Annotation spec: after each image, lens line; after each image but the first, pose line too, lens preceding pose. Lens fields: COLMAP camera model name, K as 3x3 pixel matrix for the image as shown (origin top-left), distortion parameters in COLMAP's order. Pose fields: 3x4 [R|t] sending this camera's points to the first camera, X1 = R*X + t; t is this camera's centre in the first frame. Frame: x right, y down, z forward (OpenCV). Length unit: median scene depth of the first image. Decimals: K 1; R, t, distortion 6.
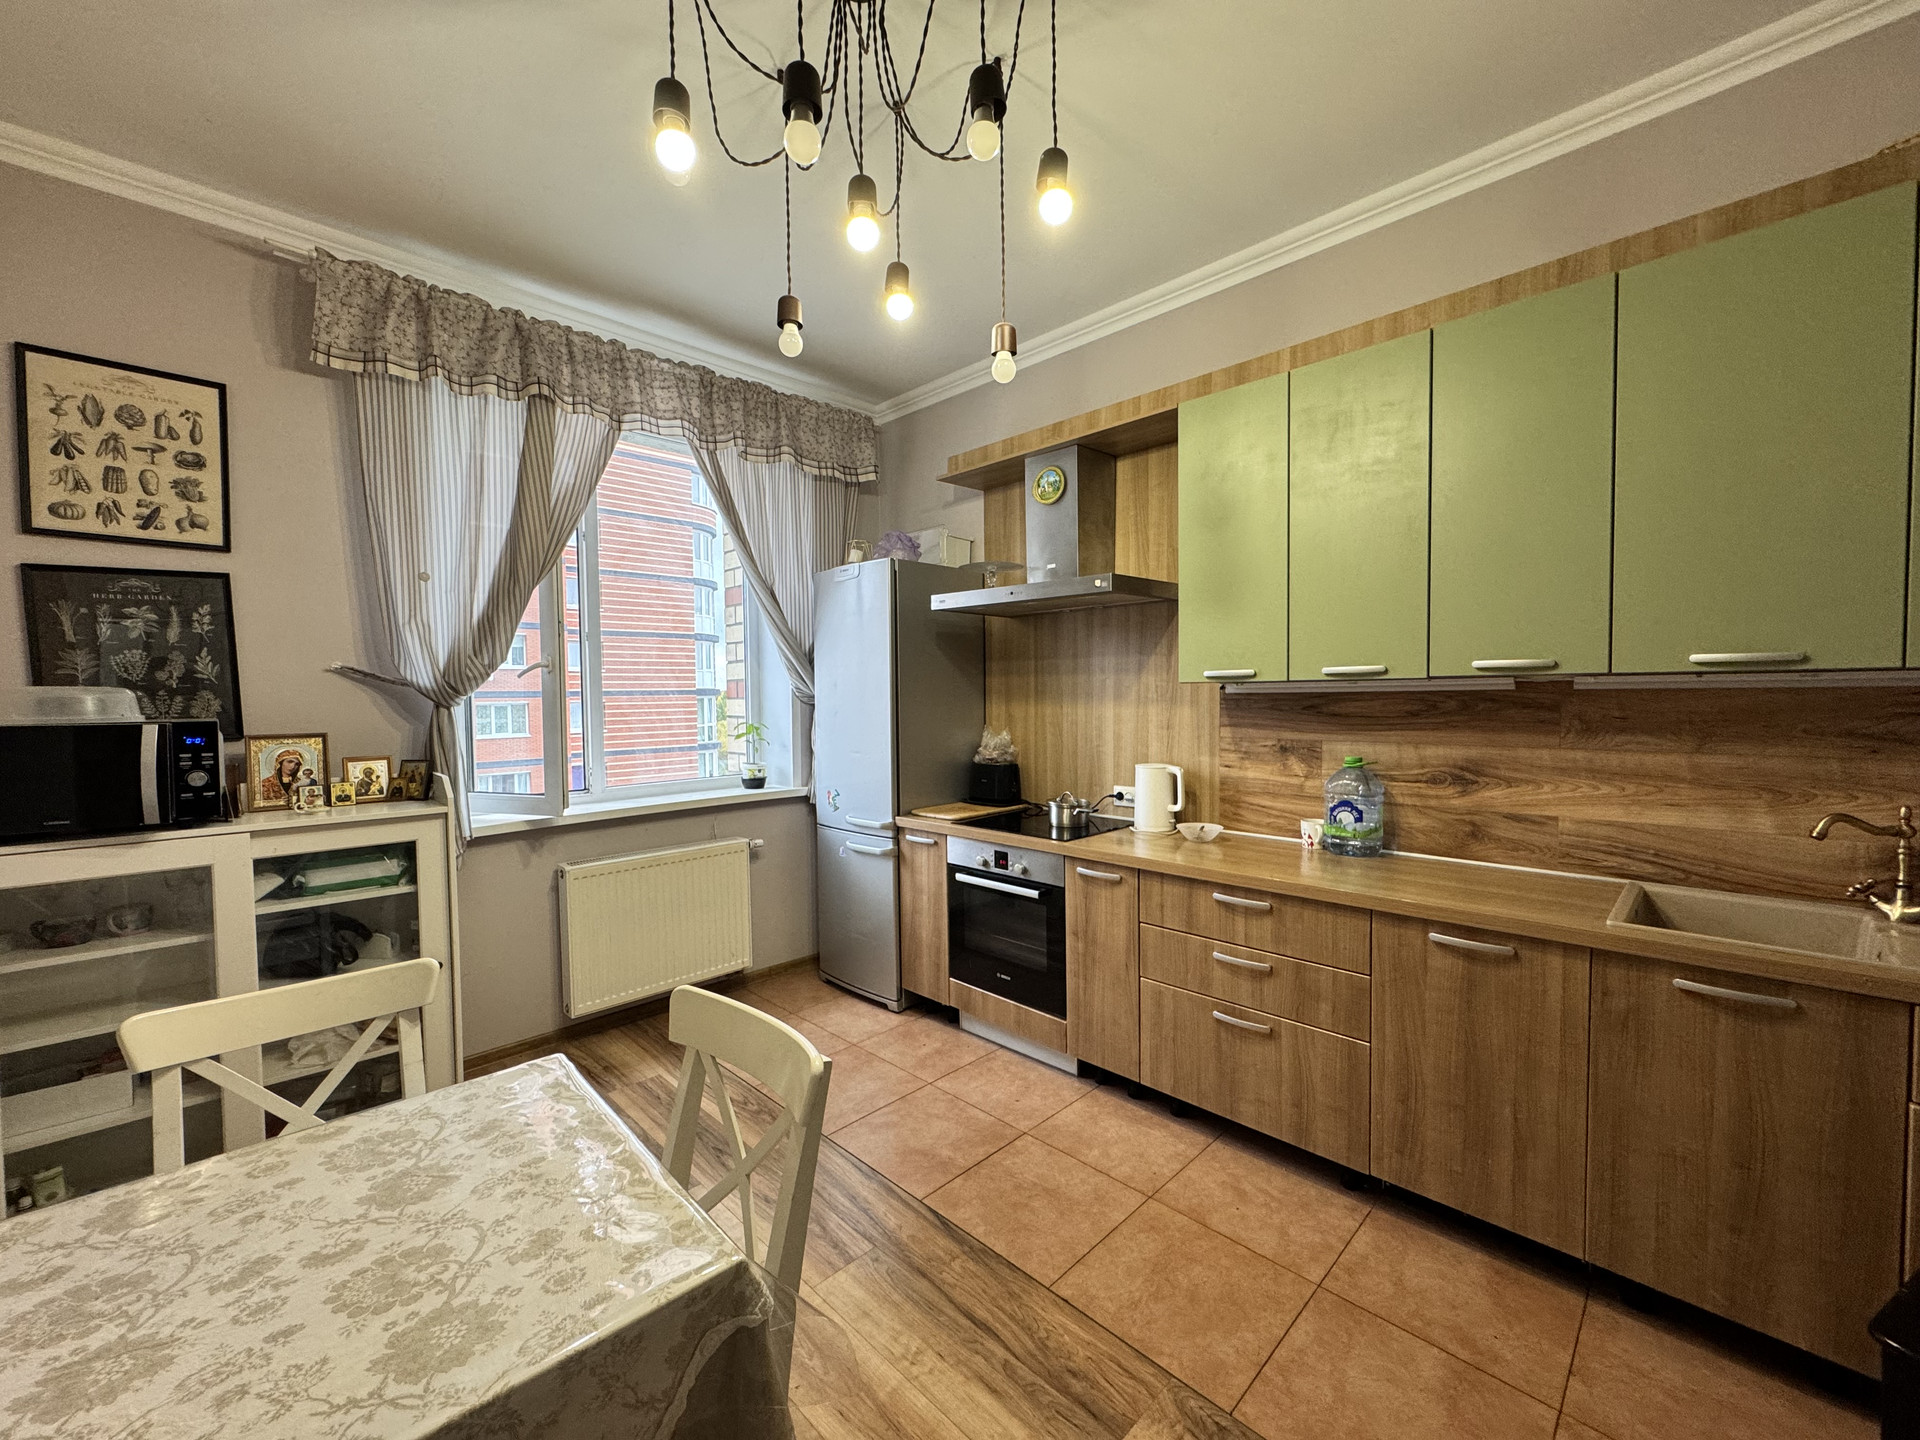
lens RADIAL K [[768.1, 0, 960.5], [0, 768.1, 722.4], [0, 0, 1]] dist [0.000134, -0.000076]
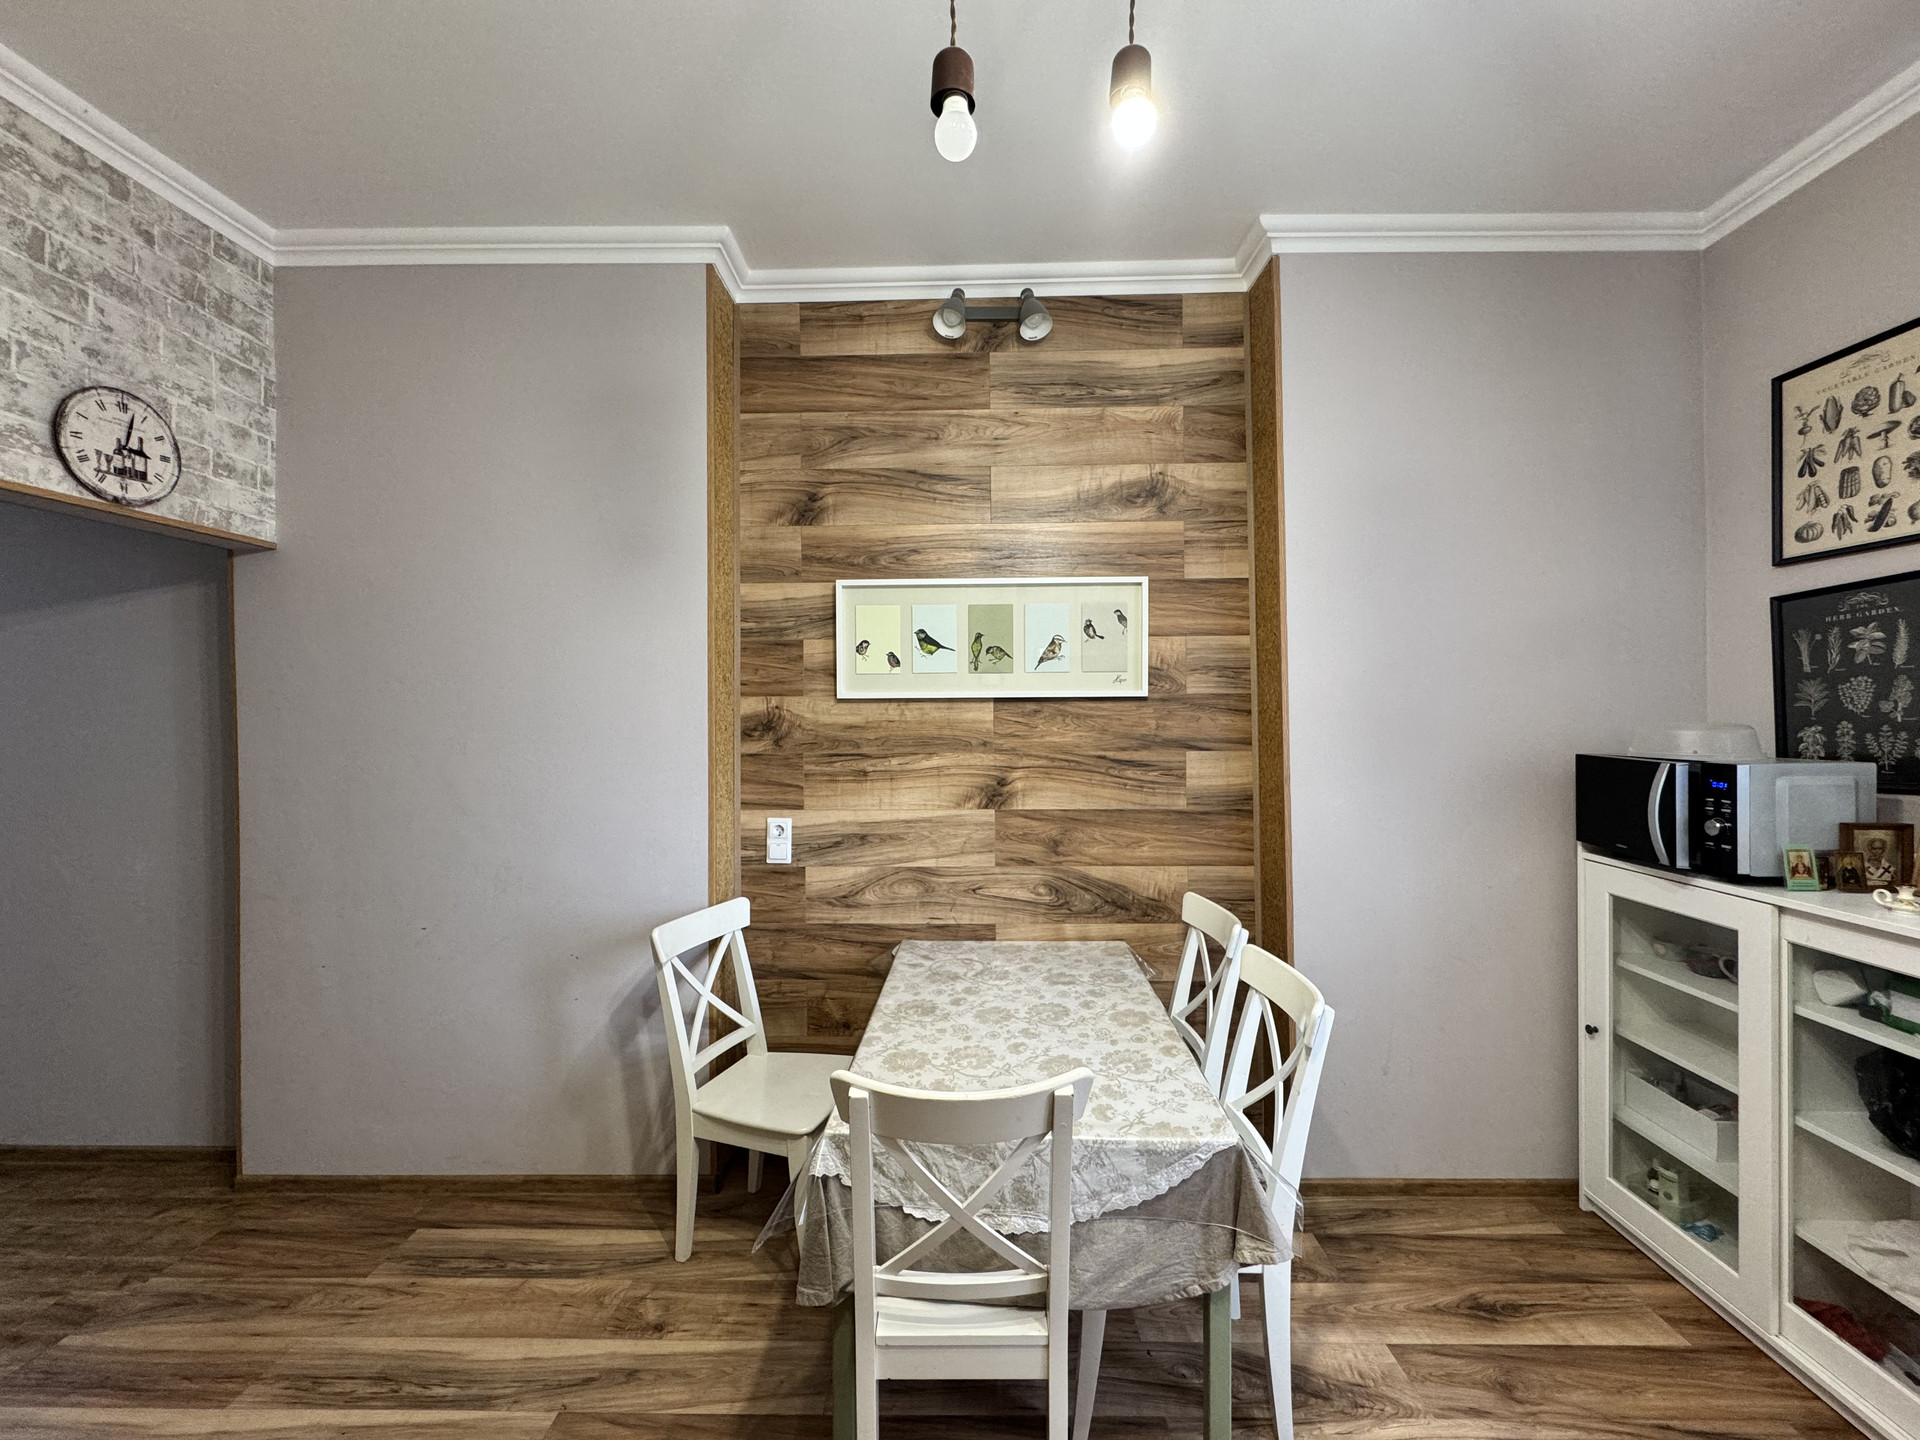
lens RADIAL K [[768.1, 0, 955.8], [0, 768.1, 715.8], [0, 0, 1]] dist [0.000134, -0.000076]
pose [[-0.717718, 0.014530, -0.696182, 0.236625], [-0.013087, 0.999324, 0.034348, -0.068920], [0.696211, 0.033763, -0.717043, 0.933992]]
